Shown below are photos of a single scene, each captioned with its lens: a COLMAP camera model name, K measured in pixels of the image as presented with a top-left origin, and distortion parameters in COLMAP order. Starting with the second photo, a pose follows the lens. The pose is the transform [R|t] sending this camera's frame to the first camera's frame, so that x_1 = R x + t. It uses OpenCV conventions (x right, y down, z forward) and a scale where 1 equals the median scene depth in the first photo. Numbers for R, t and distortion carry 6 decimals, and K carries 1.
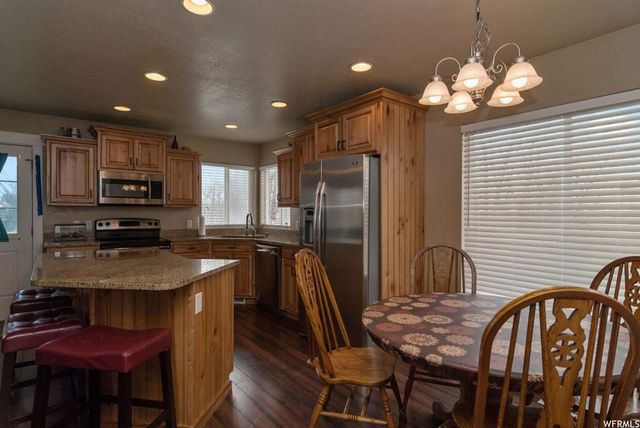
lens RADIAL K [[335.2, 0, 320.0], [0, 335.2, 214.0], [0, 0, 1]] dist [0.002743, 0.000830]
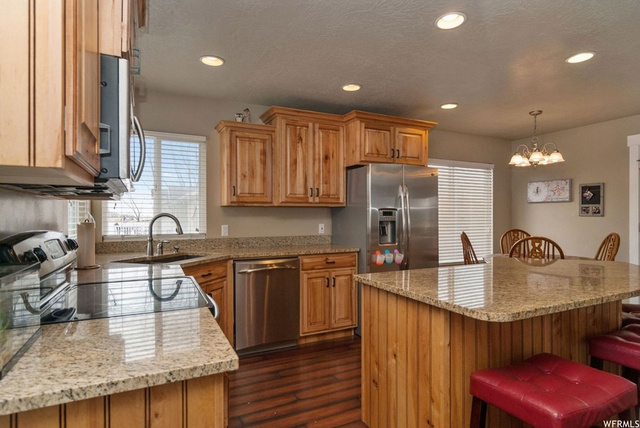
lens RADIAL K [[352.6, 0, 320.0], [0, 352.6, 214.0], [0, 0, 1]] dist [-0.000579, -0.000097]
pose [[0.219825, -0.001558, 0.975538, -0.856444], [0.003547, 0.999993, 0.000798, -0.002681], [-0.975533, 0.003285, 0.219829, 0.737825]]
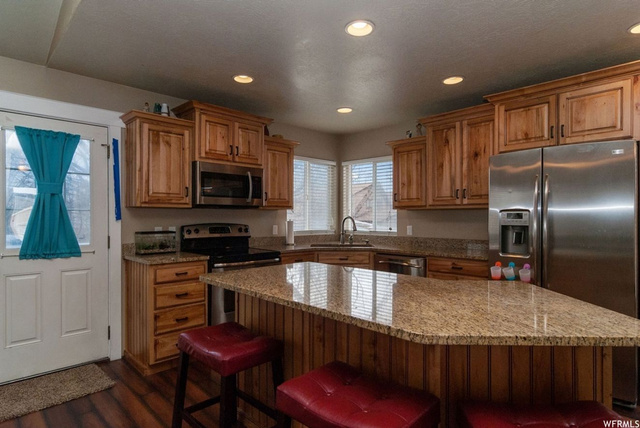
lens RADIAL K [[352.6, 0, 320.0], [0, 352.6, 214.0], [0, 0, 1]] dist [-0.000579, -0.000097]
pose [[0.994545, -0.001421, 0.104294, -0.439645], [0.002384, 0.999956, -0.009115, -0.001231], [-0.104277, 0.009314, 0.994505, 0.168251]]
